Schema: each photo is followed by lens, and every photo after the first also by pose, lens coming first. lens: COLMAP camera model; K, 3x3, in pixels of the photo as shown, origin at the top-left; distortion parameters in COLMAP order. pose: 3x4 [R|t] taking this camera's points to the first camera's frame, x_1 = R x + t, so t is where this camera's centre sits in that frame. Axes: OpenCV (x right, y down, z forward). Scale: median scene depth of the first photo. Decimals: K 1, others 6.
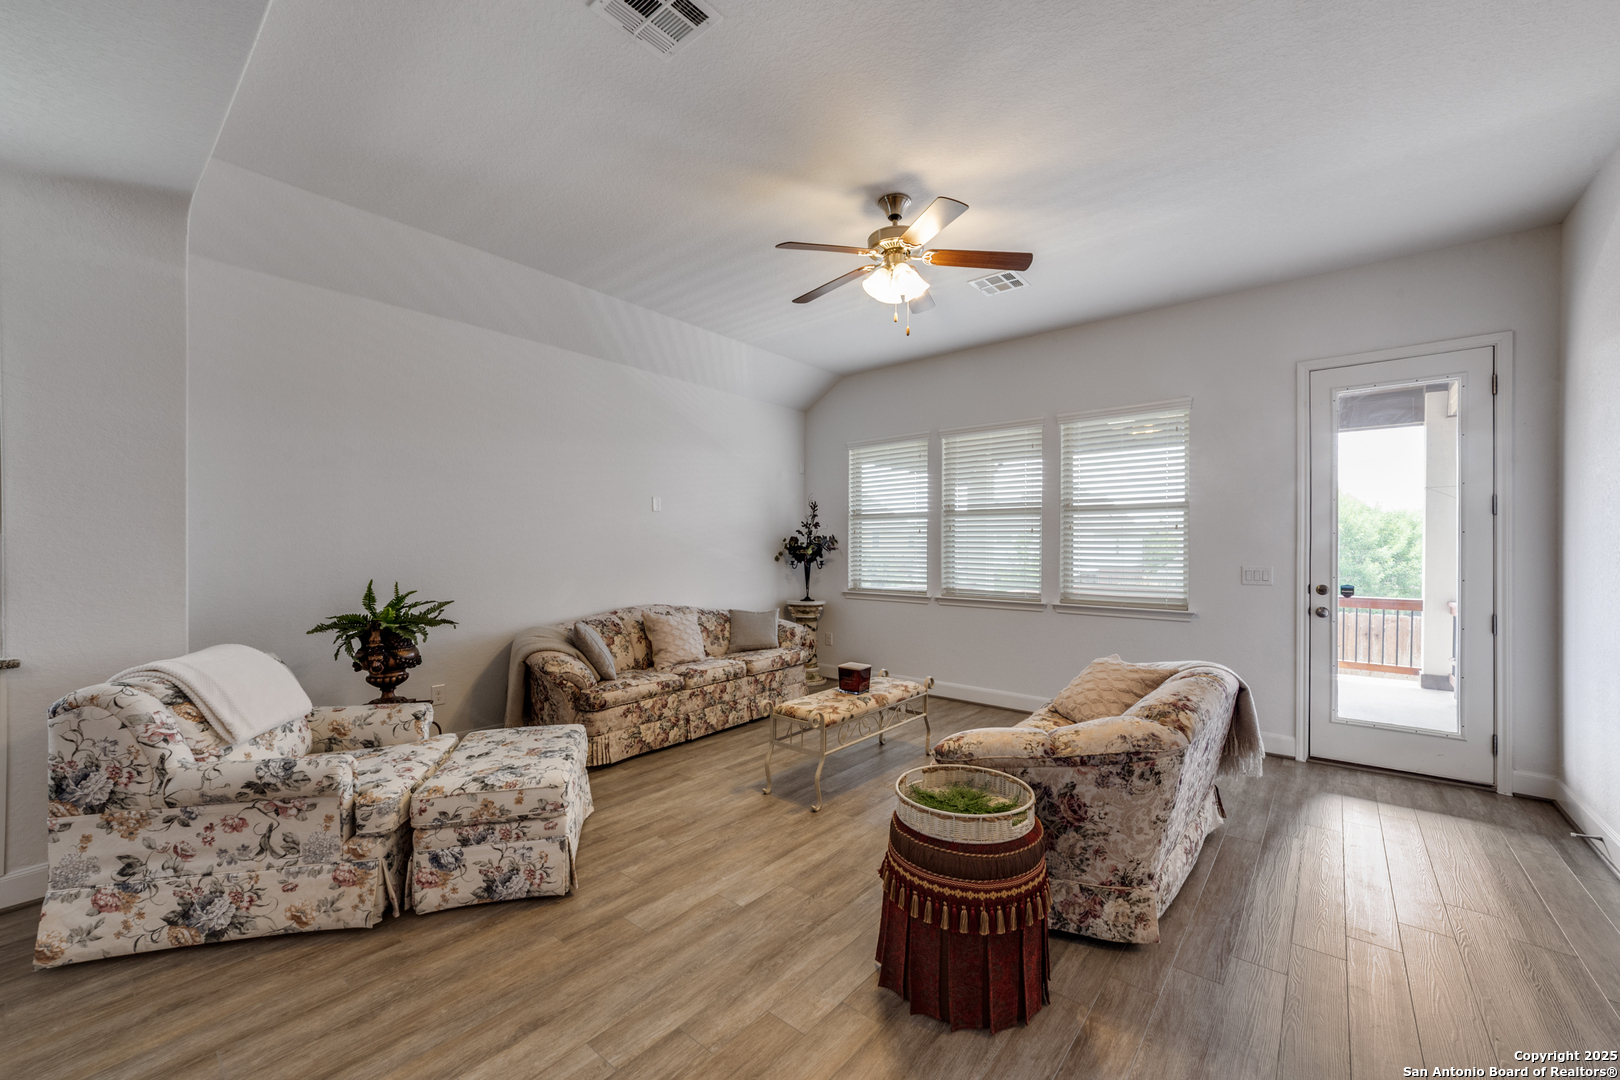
lens RADIAL K [[629.2, 0, 813.0], [0, 629.2, 549.7], [0, 0, 1]] dist [-0.013357, 0.010677]
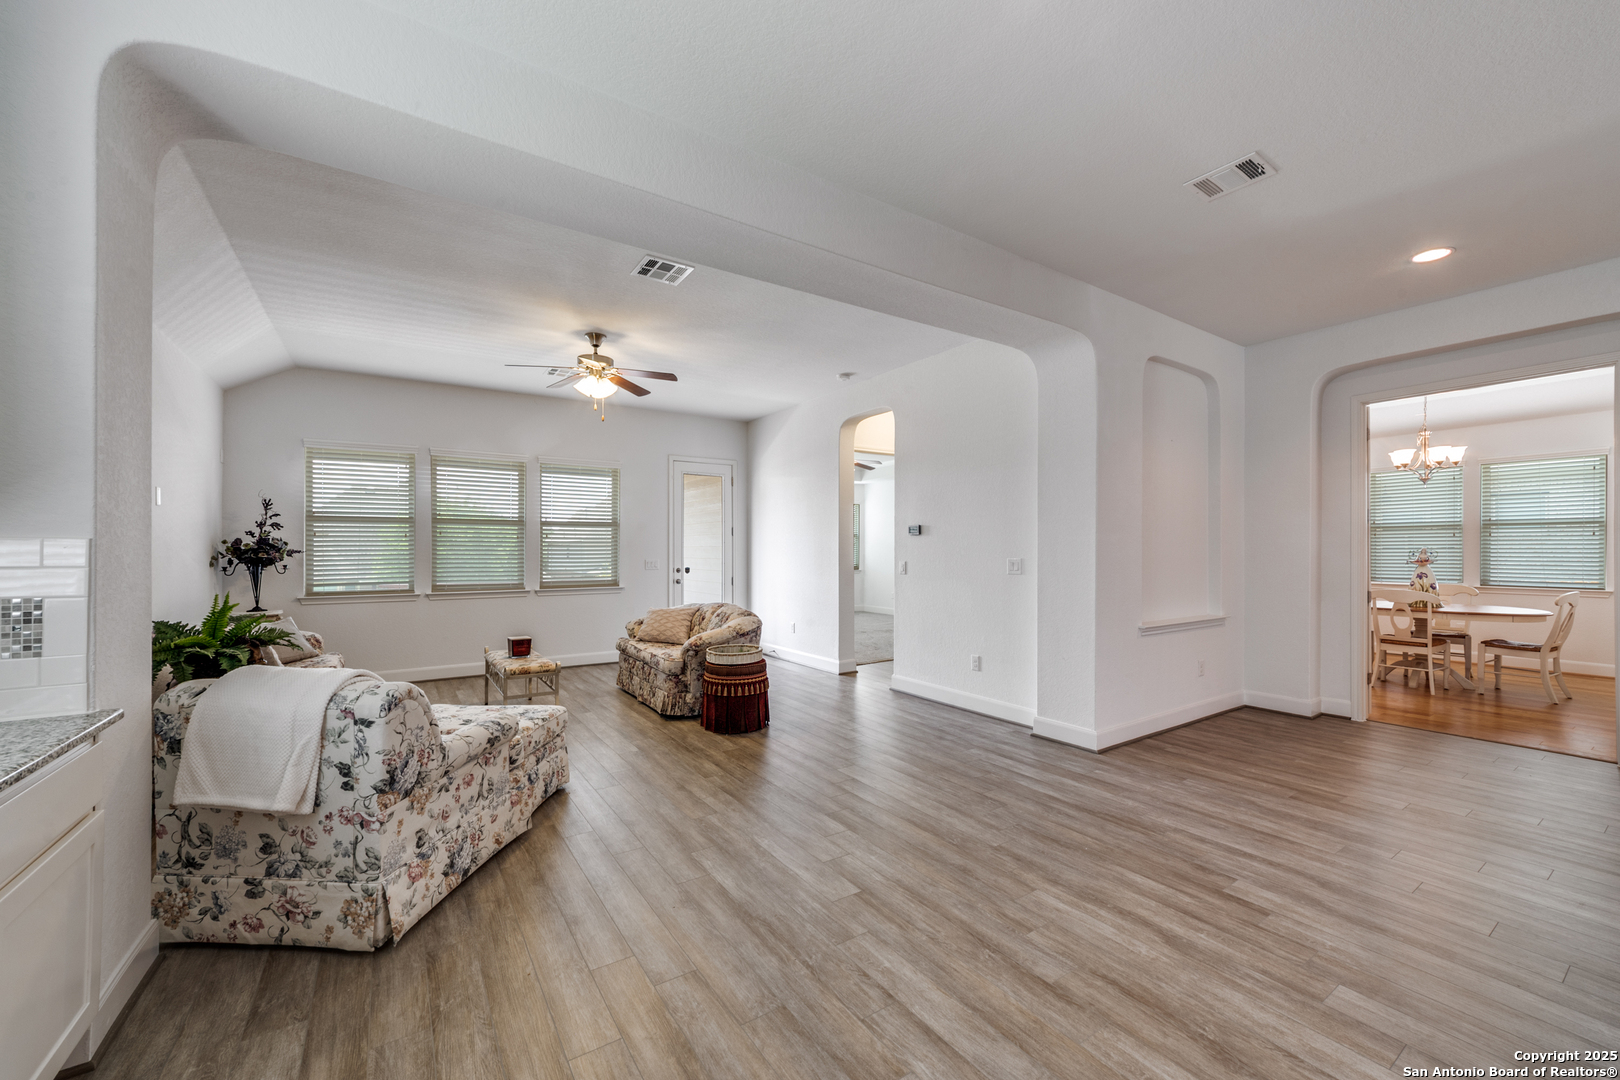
lens RADIAL K [[631.6, 0, 809.3], [0, 631.6, 550.9], [0, 0, 1]] dist [-0.008882, -0.000079]
pose [[0.284368, -0.005183, 0.958701, -1.736200], [0.004325, 0.999982, 0.004123, -0.009195], [-0.958705, 0.002974, 0.284386, 0.017777]]
